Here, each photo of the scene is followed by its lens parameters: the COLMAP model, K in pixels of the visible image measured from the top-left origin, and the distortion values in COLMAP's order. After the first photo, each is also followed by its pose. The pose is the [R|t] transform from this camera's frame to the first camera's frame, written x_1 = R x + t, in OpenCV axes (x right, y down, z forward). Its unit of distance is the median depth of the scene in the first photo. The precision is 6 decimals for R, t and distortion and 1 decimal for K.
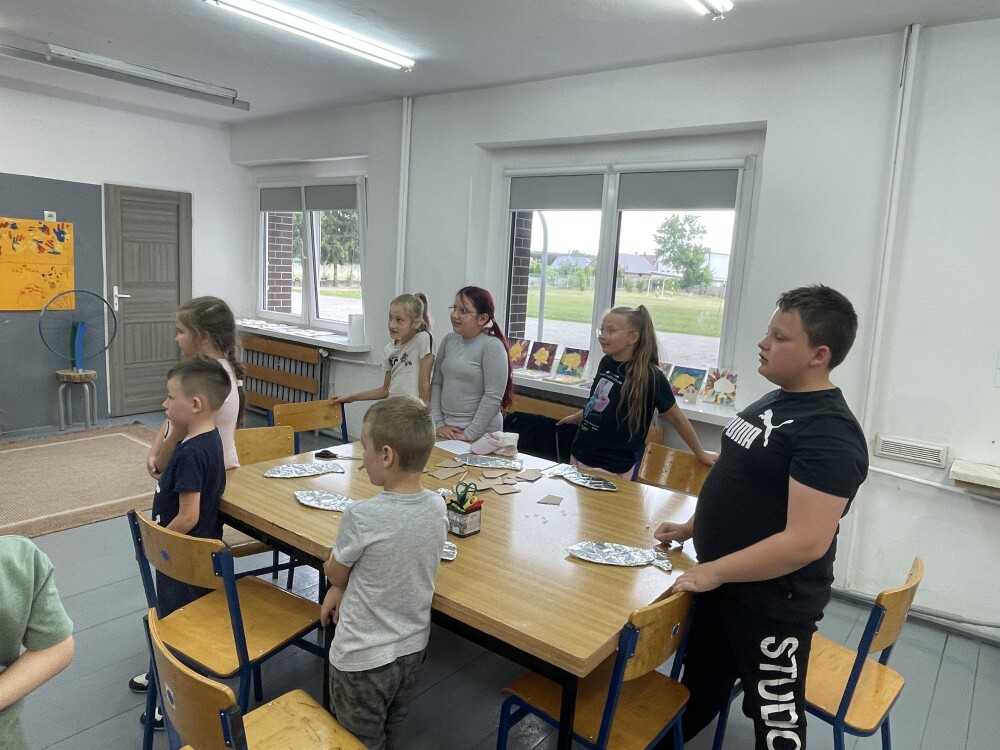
lens RADIAL K [[694.6, 0, 505.4], [0, 694.6, 367.5], [0, 0, 1]] dist [0.001894, -0.005510]
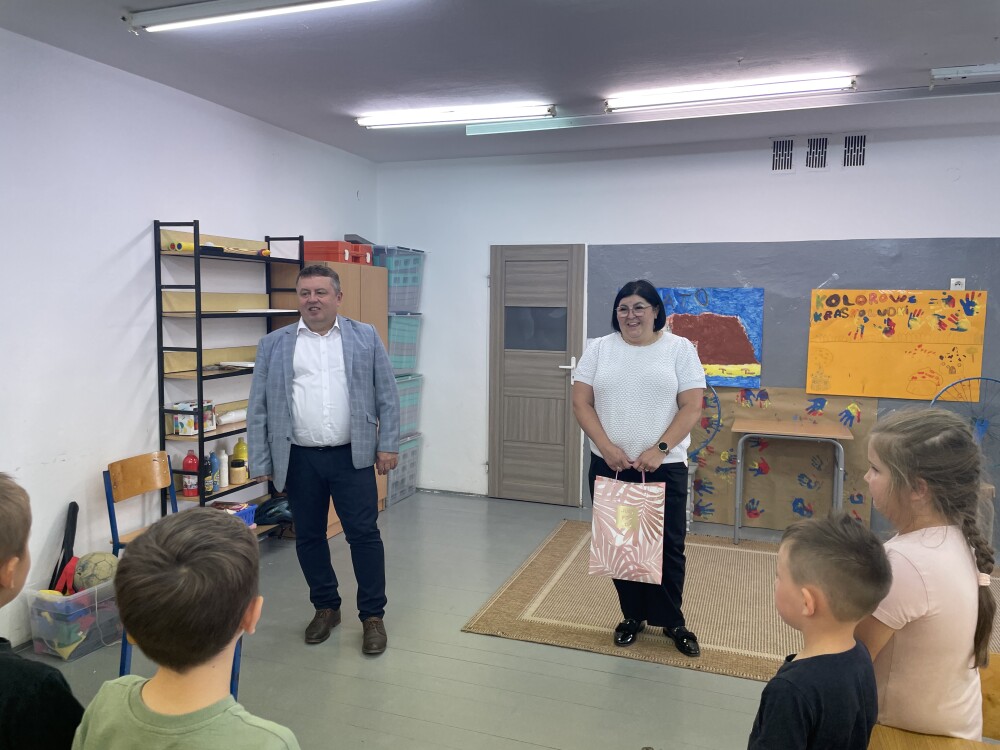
lens RADIAL K [[768.9, 0, 490.5], [0, 768.9, 372.2], [0, 0, 1]] dist [0.073535, -0.072869]
pose [[0.316910, 0.034255, -0.947837, 0.028596], [-0.128215, 0.991721, -0.007027, -0.042334], [0.939749, 0.123754, 0.318679, 0.220821]]
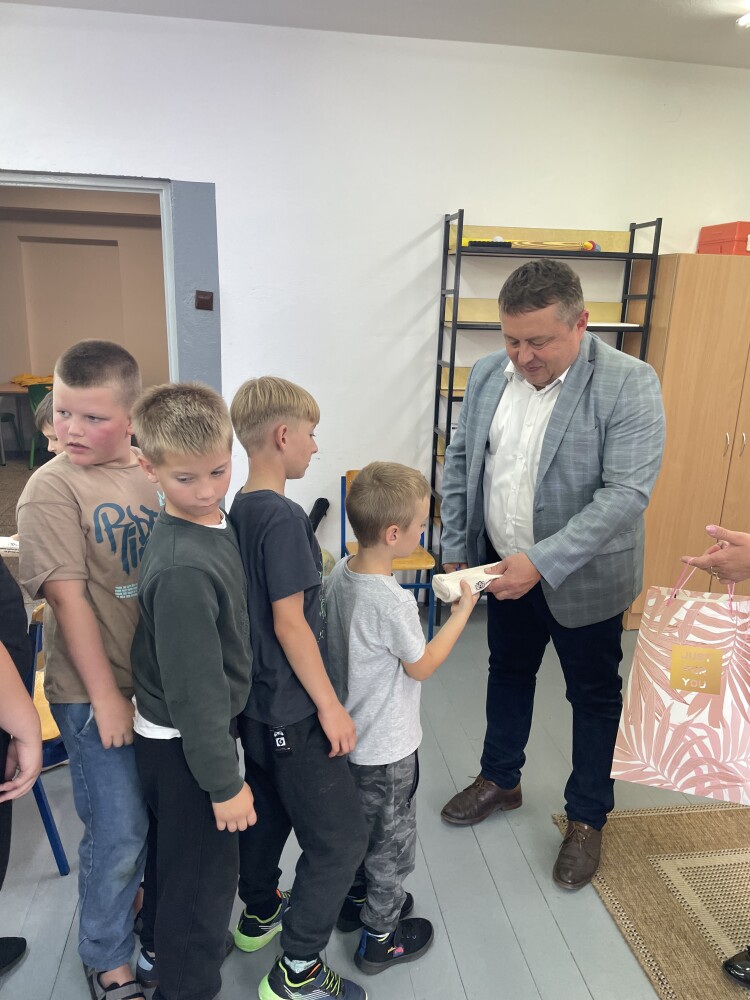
lens RADIAL K [[768.9, 0, 371.8], [0, 768.9, 494.8], [0, 0, 1]] dist [0.073535, -0.072869]
pose [[-0.721736, 0.080574, -0.687462, -0.257239], [-0.169304, 0.942482, 0.288209, -0.104425], [0.671143, 0.324401, -0.666582, 0.605783]]
